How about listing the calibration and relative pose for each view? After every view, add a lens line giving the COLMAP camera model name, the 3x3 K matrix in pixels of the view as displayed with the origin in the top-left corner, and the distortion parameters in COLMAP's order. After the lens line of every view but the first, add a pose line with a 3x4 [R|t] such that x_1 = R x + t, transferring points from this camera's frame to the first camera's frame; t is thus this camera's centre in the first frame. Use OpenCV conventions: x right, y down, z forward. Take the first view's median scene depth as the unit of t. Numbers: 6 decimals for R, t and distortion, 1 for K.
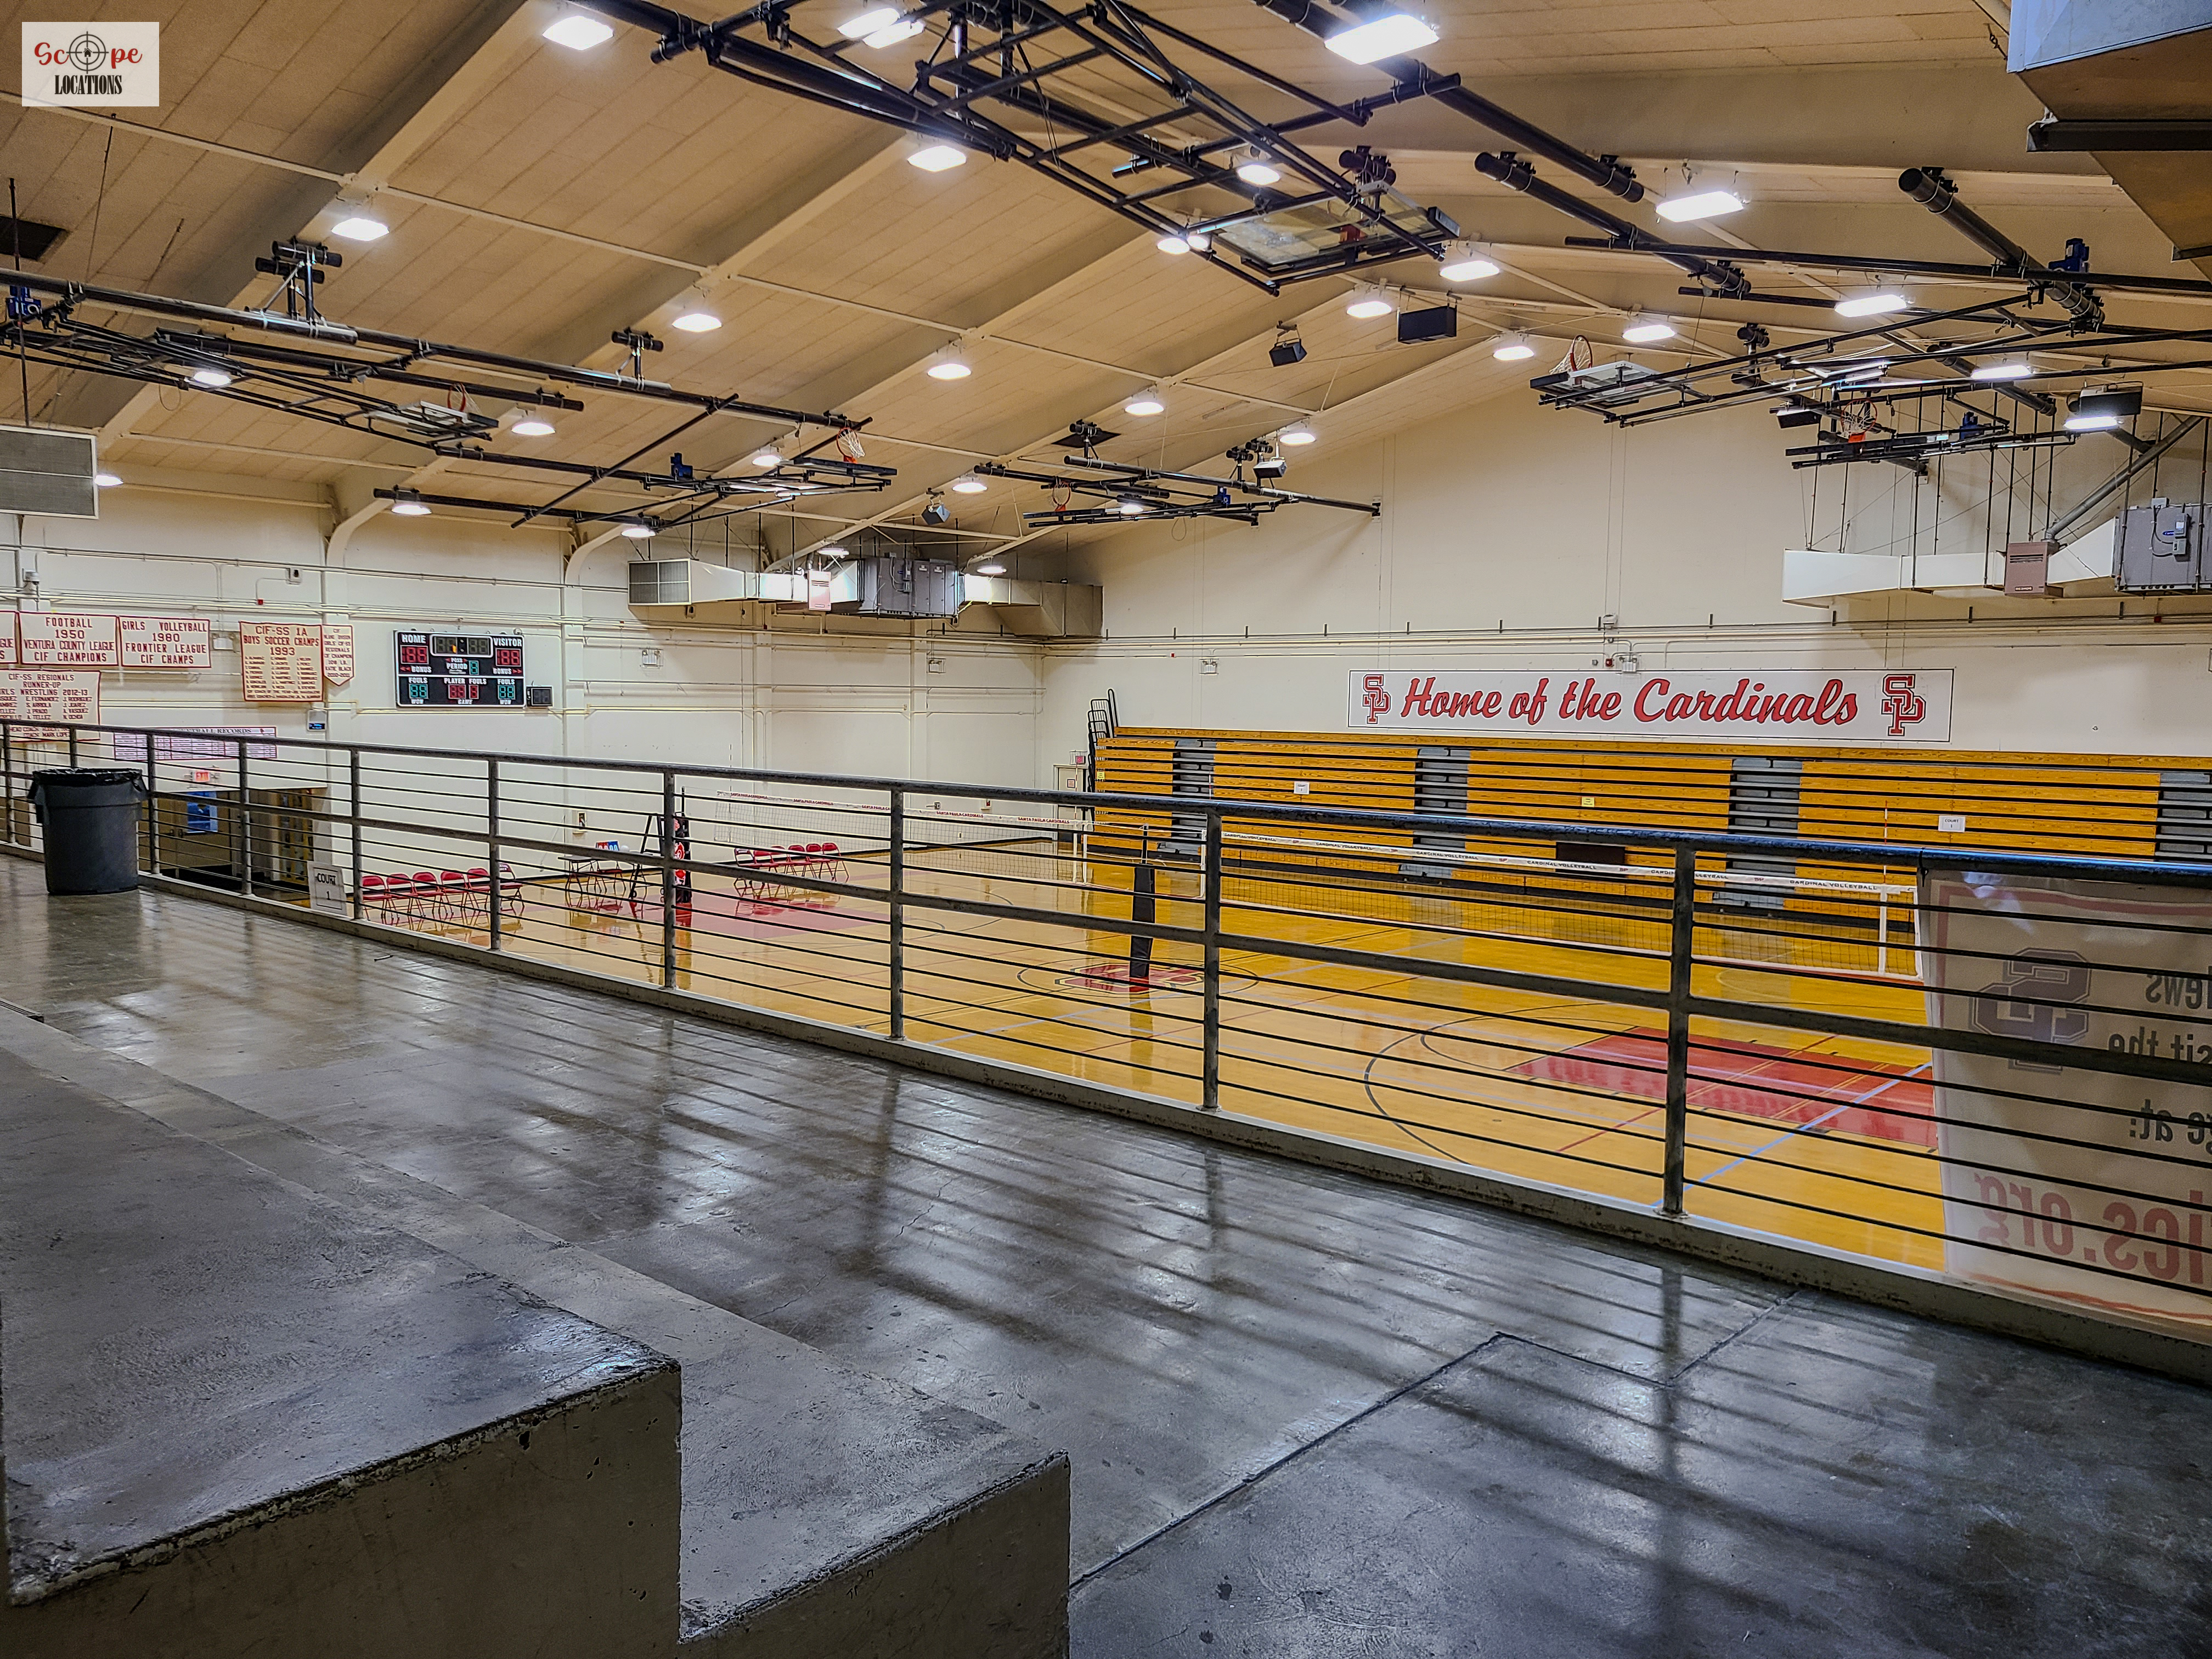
lens RADIAL K [[1644.3, 0, 1128.7], [0, 1644.3, 833.4], [0, 0, 1]] dist [0.052615, -0.027582]
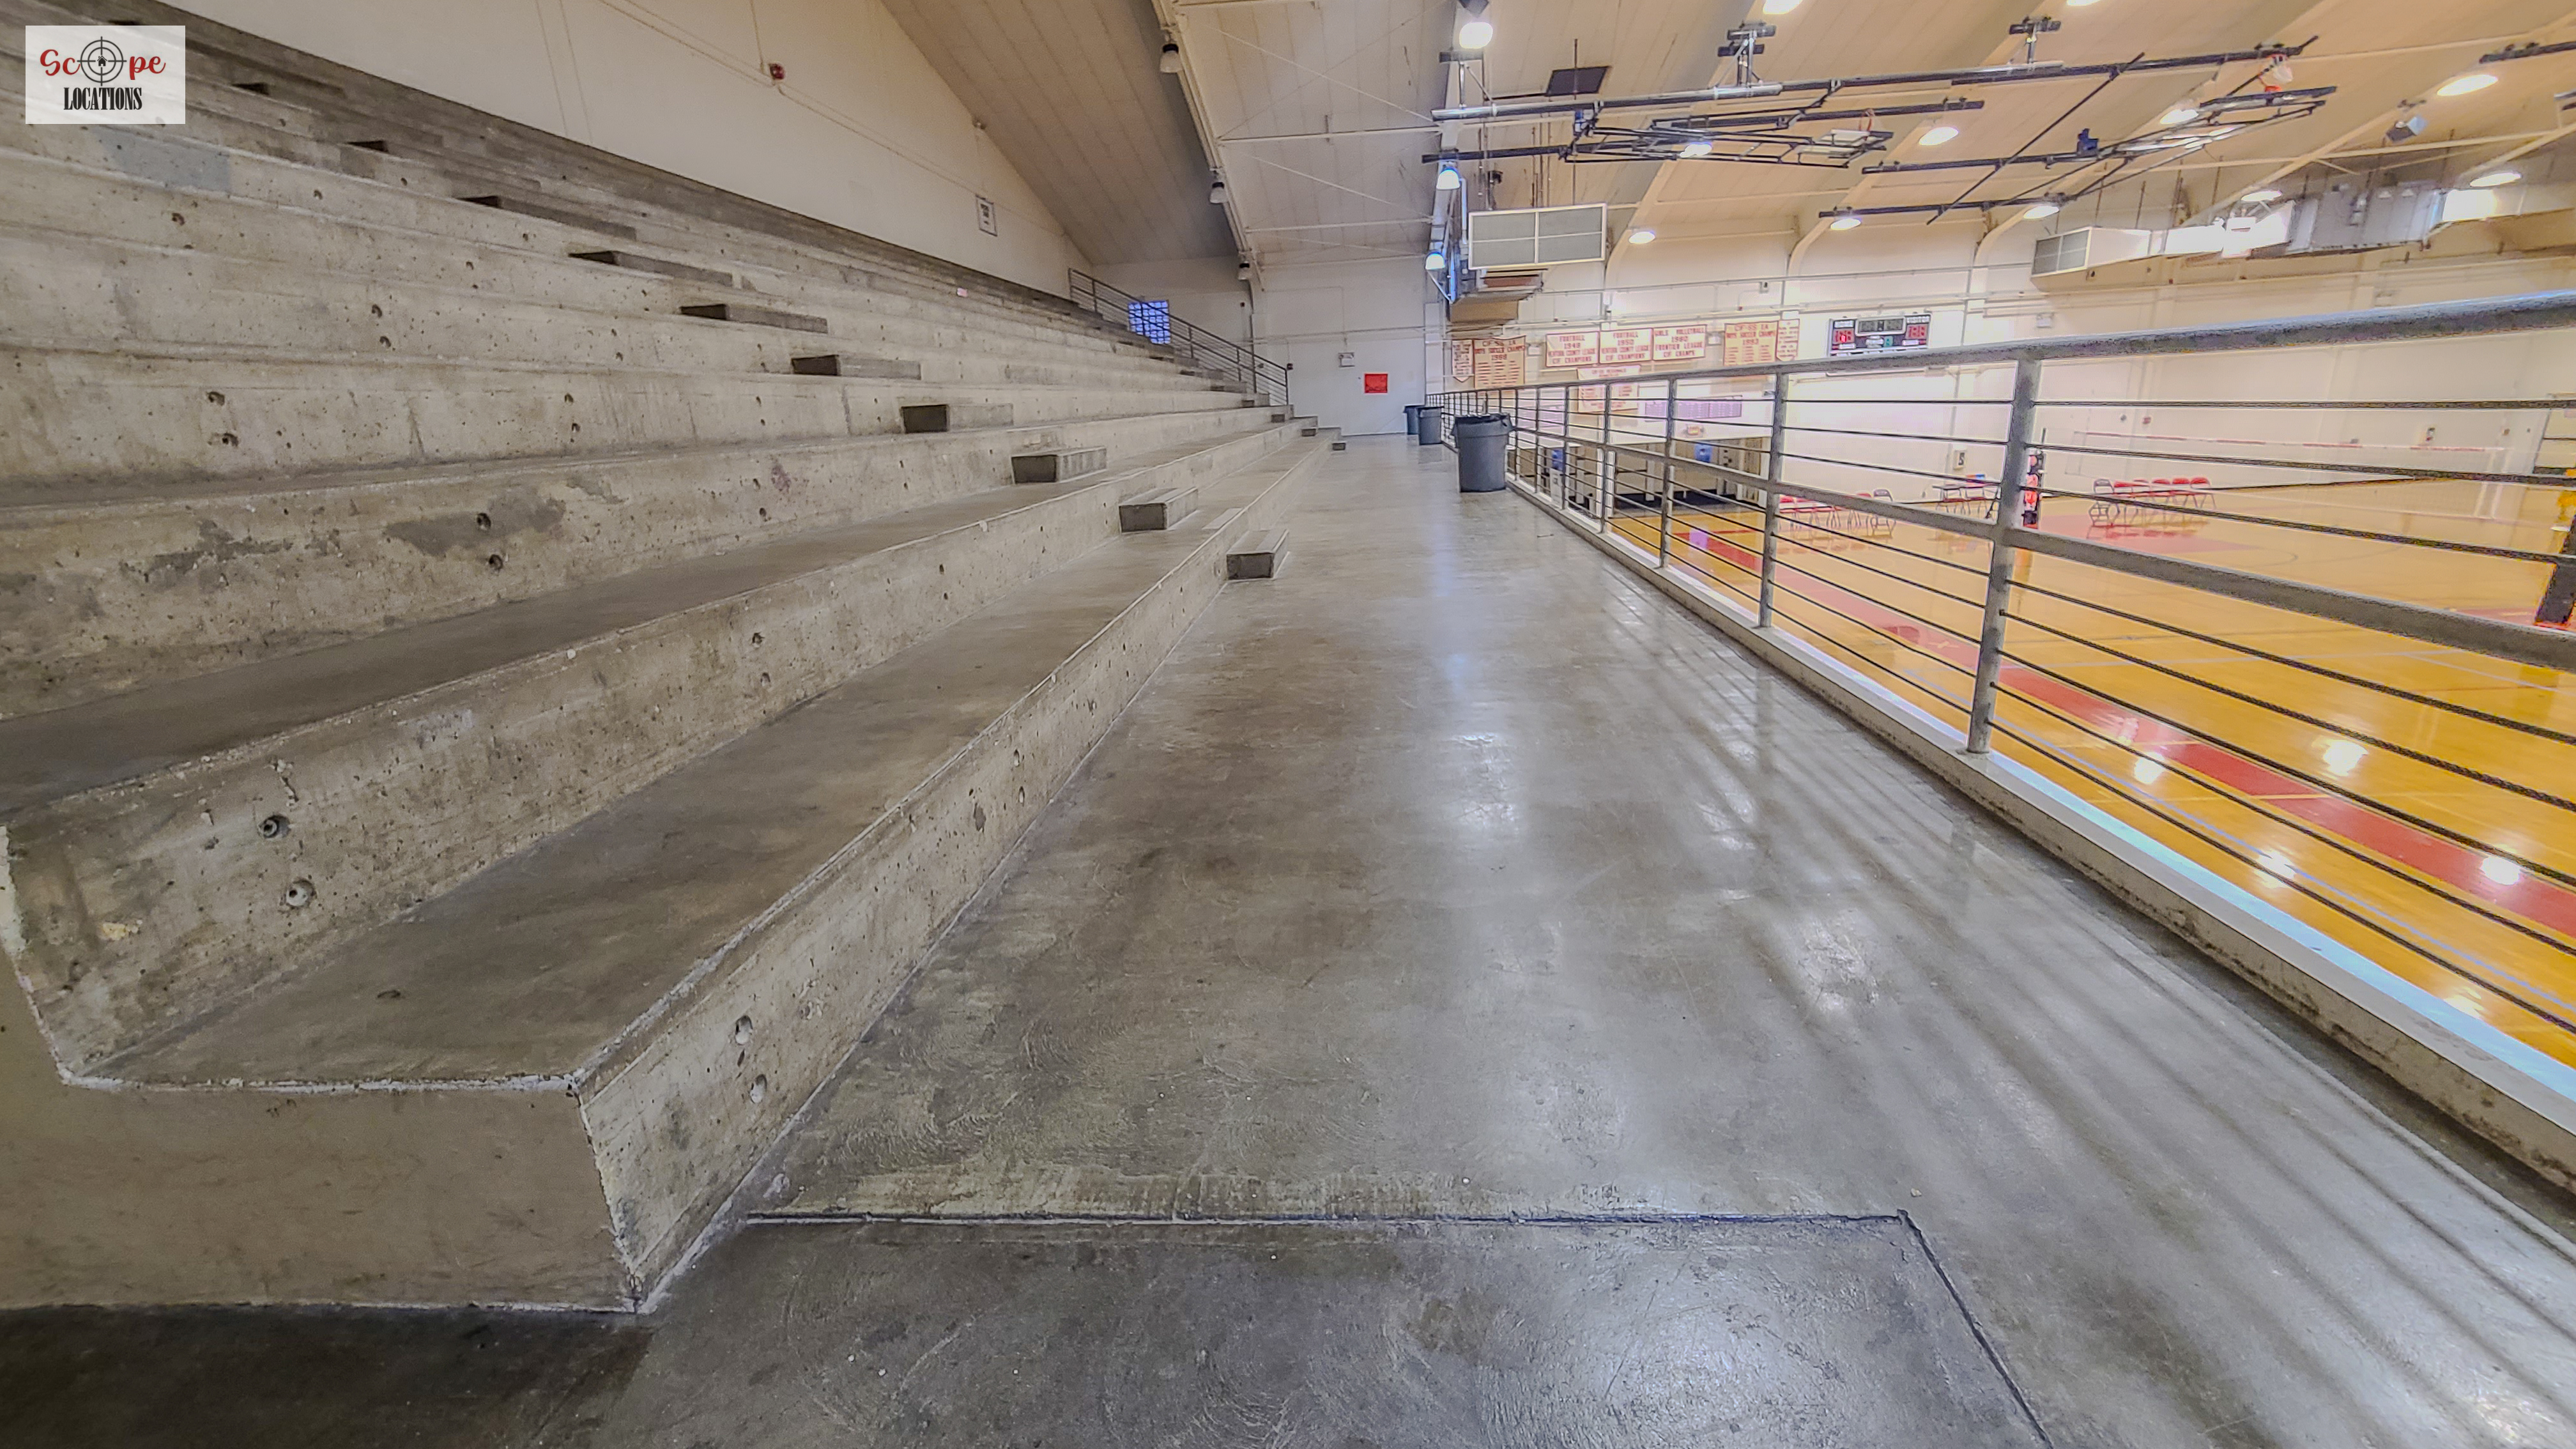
lens RADIAL K [[1050.0, 0, 1291.4], [0, 1050.0, 716.1], [0, 0, 1]] dist [-0.002819, -0.000586]
pose [[0.598765, 0.183625, -0.779591, 0.039759], [-0.004020, 0.974040, 0.226339, 0.006226], [0.800914, -0.132390, 0.583960, 0.073618]]
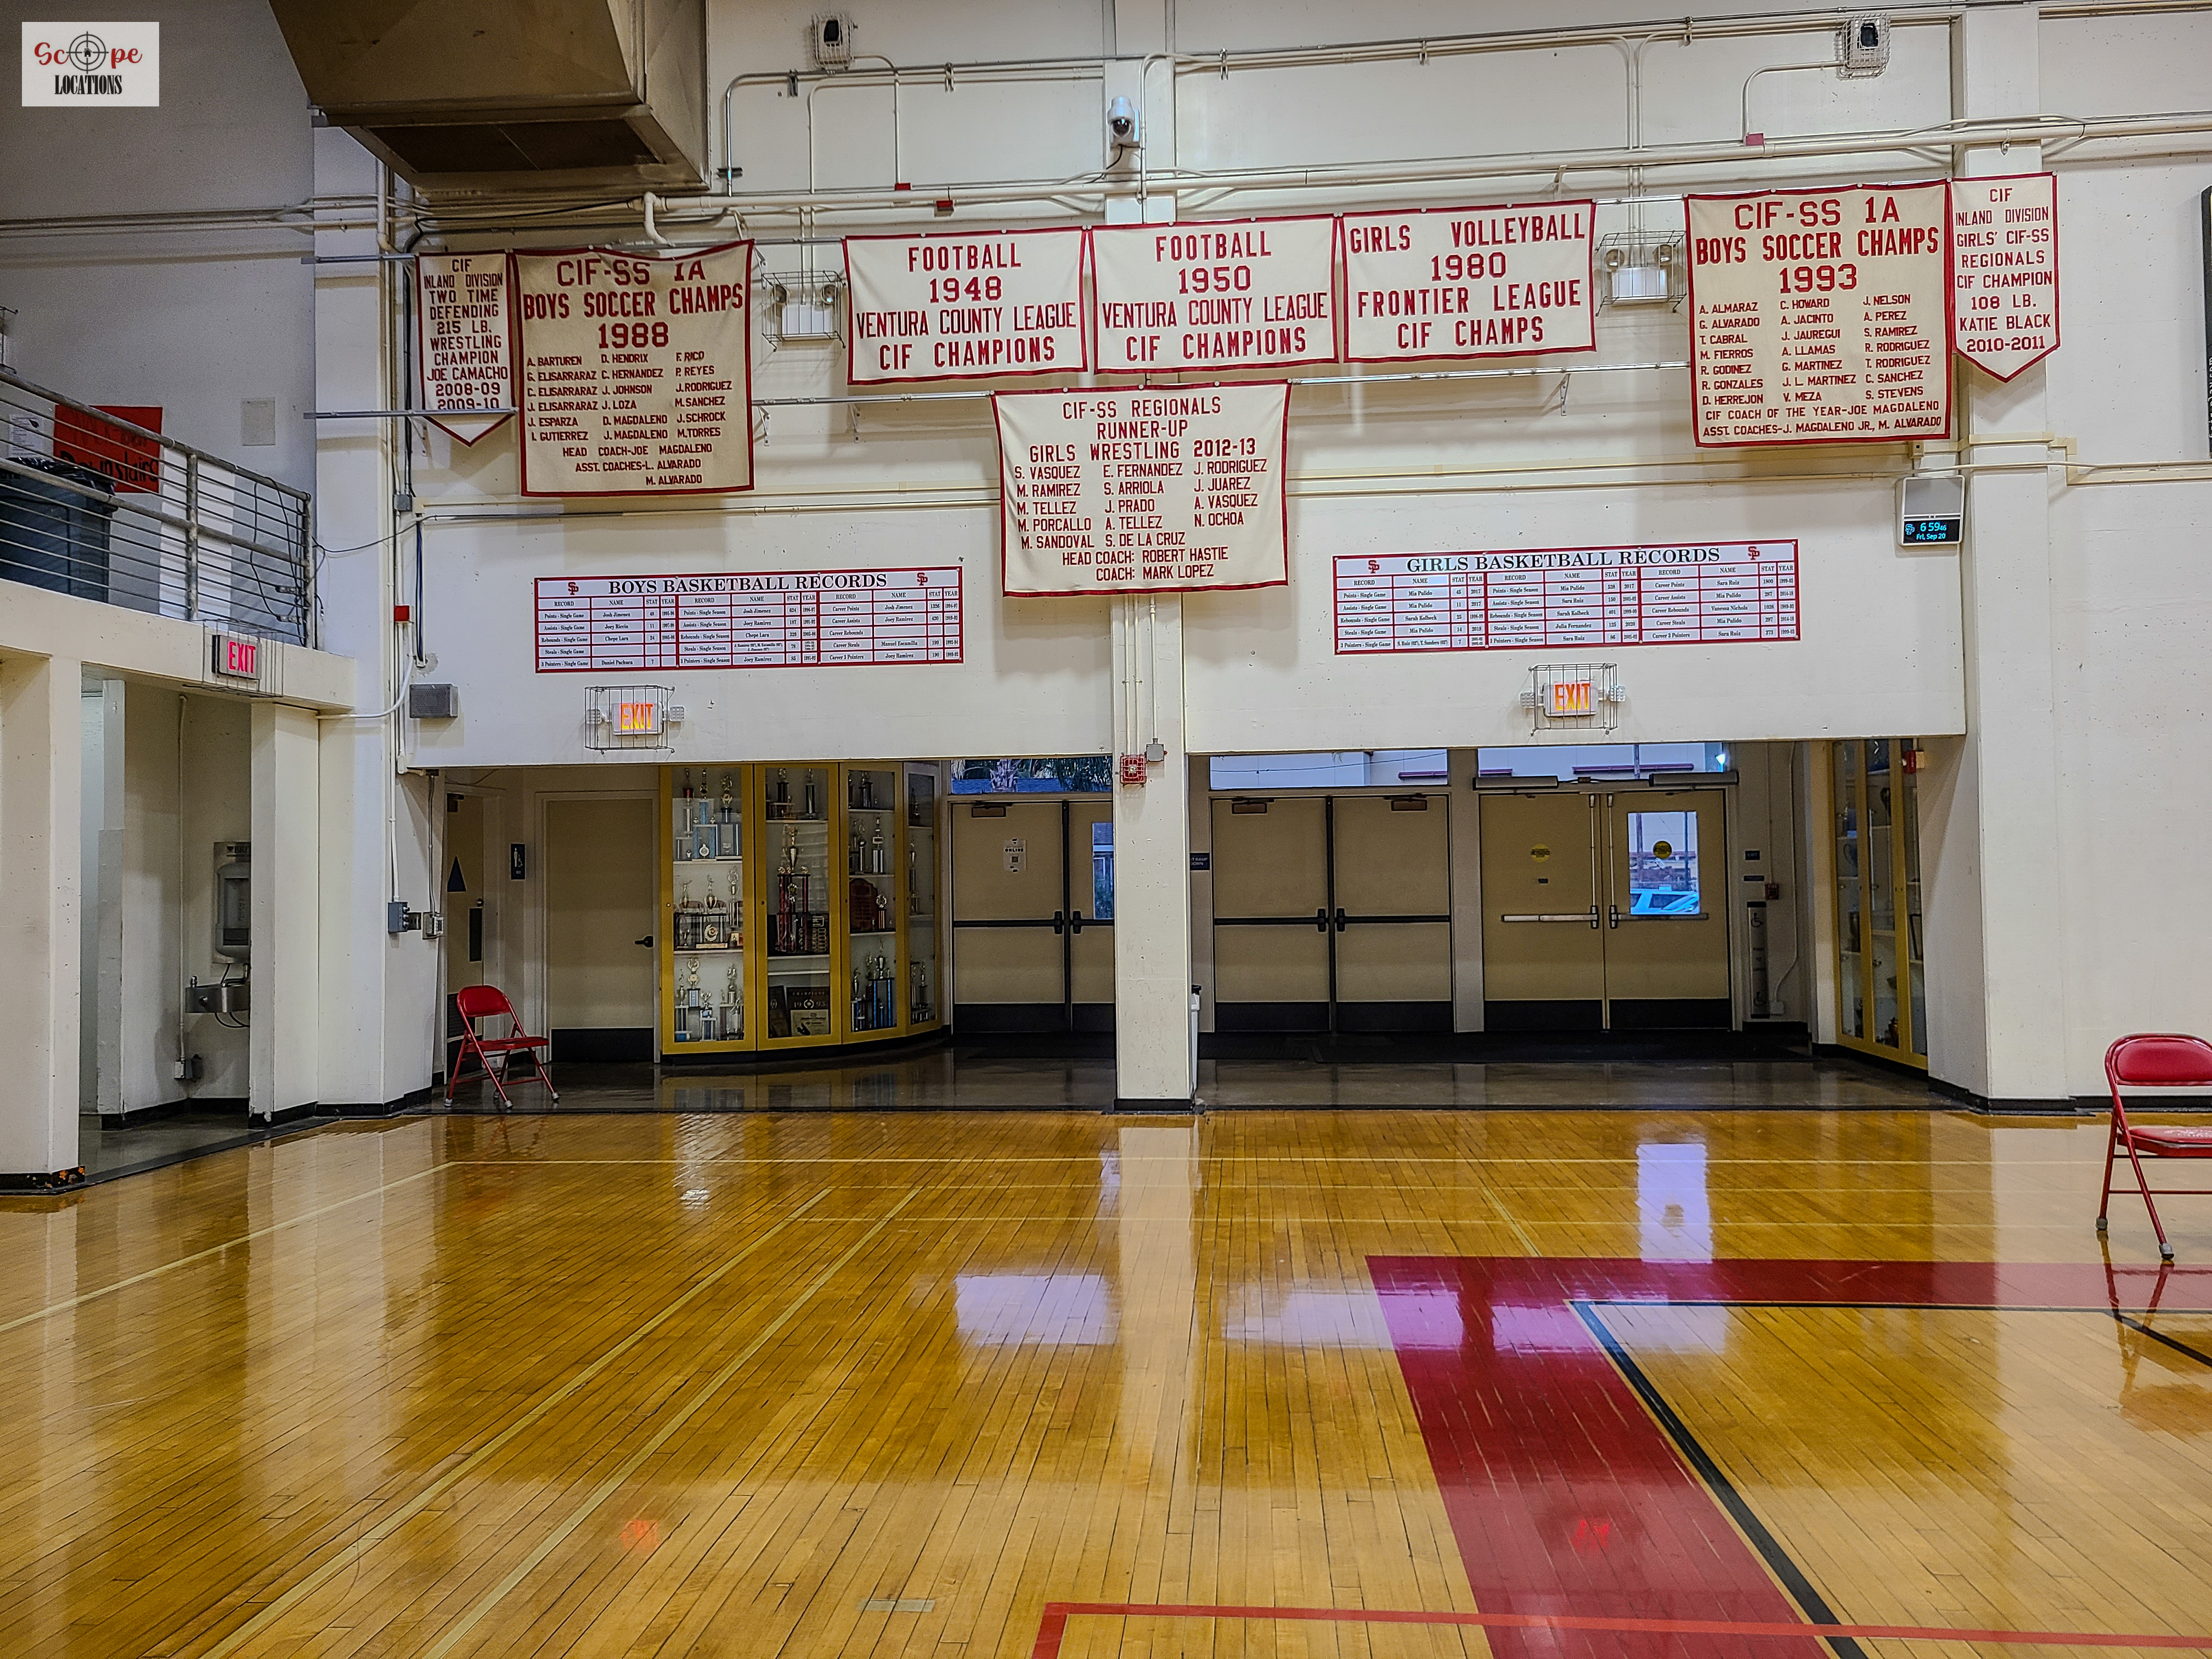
lens RADIAL K [[1644.3, 0, 1106.4], [0, 1644.3, 822.6], [0, 0, 1]] dist [0.052615, -0.027582]
pose [[0.596381, -0.050076, -0.801138, -0.339539], [-0.043898, 0.994524, -0.094843, 0.022925], [0.801500, 0.091730, 0.590917, 0.709136]]
